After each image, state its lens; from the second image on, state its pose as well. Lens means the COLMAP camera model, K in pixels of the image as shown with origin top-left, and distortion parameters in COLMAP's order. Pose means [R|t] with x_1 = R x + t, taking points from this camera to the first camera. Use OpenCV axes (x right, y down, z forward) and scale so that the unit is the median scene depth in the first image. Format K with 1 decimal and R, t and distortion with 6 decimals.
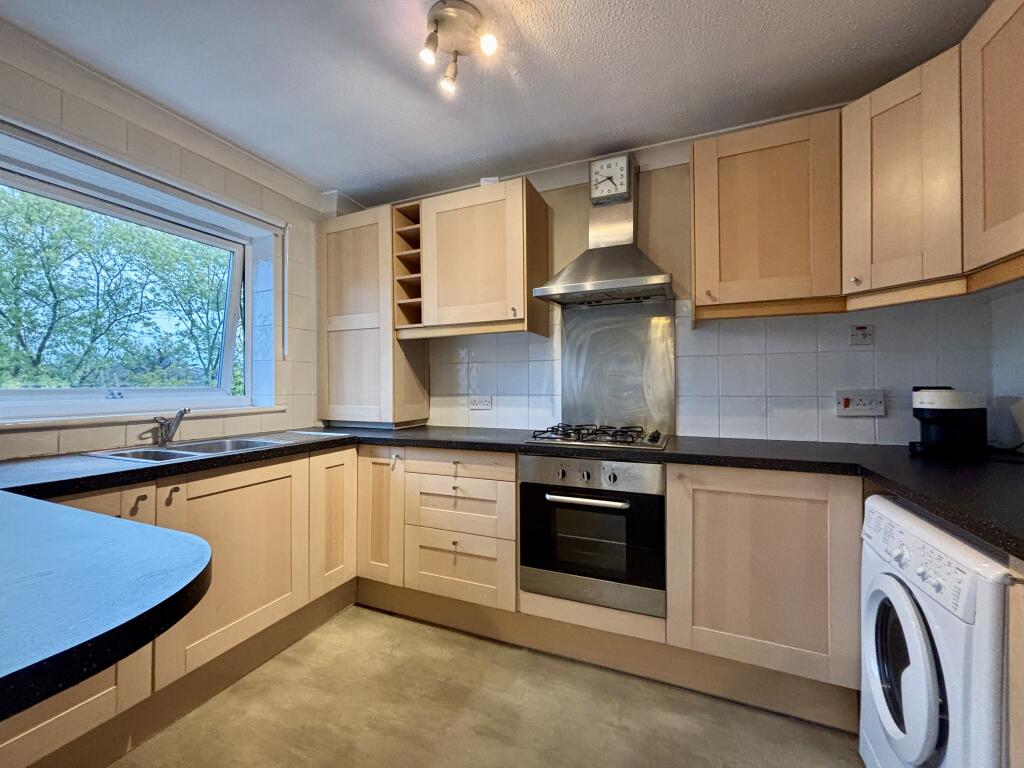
lens RADIAL K [[413.1, 0, 512.0], [0, 413.1, 384.0], [0, 0, 1]] dist [-0.002595, -0.000375]
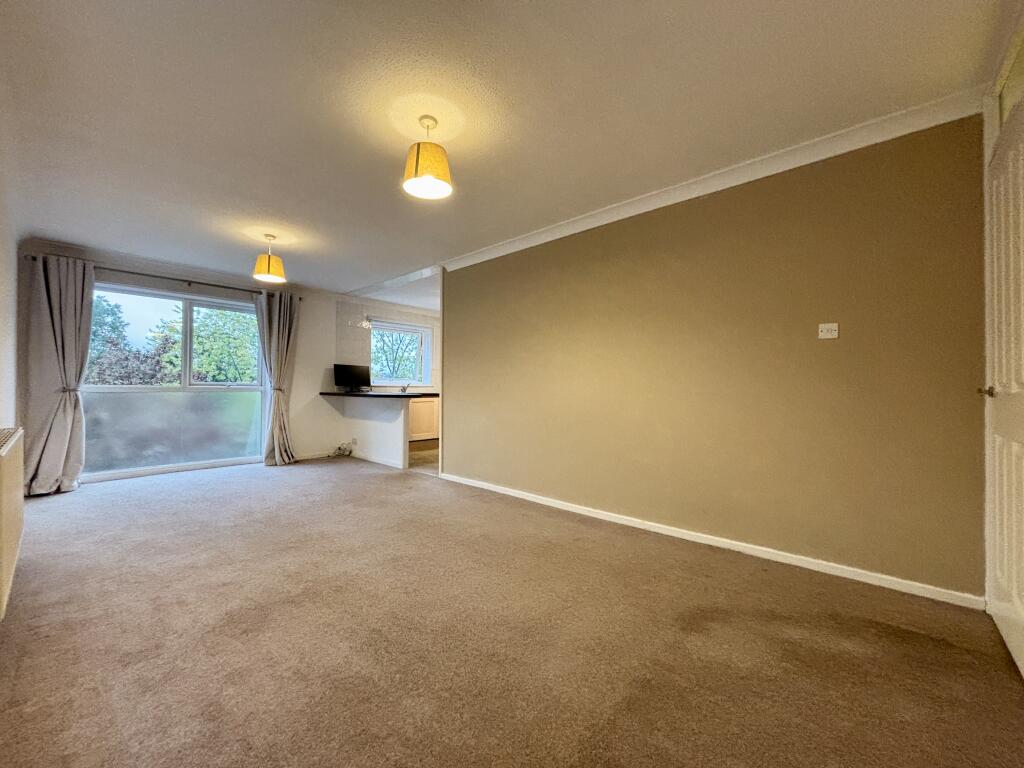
lens RADIAL K [[413.1, 0, 512.0], [0, 413.1, 384.0], [0, 0, 1]] dist [-0.002595, -0.000375]
pose [[0.943734, 0.005028, -0.330667, 1.200172], [-0.008291, 0.999930, -0.008457, 0.076441], [0.330602, 0.010722, 0.943709, -2.005633]]
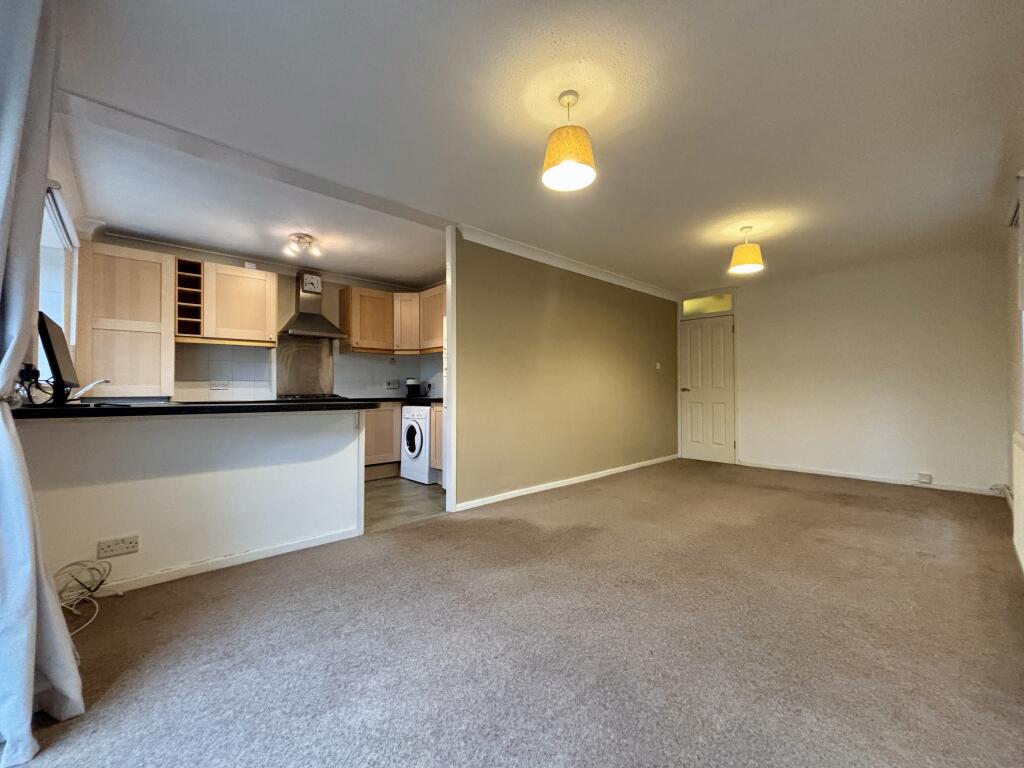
lens RADIAL K [[410.2, 0, 509.2], [0, 410.2, 381.0], [0, 0, 1]] dist [-0.001258, -0.000181]
pose [[0.411857, 0.022669, 0.910966, -1.344044], [0.001297, 0.999675, -0.025462, 0.090038], [-0.911248, 0.011669, 0.411694, -0.889049]]
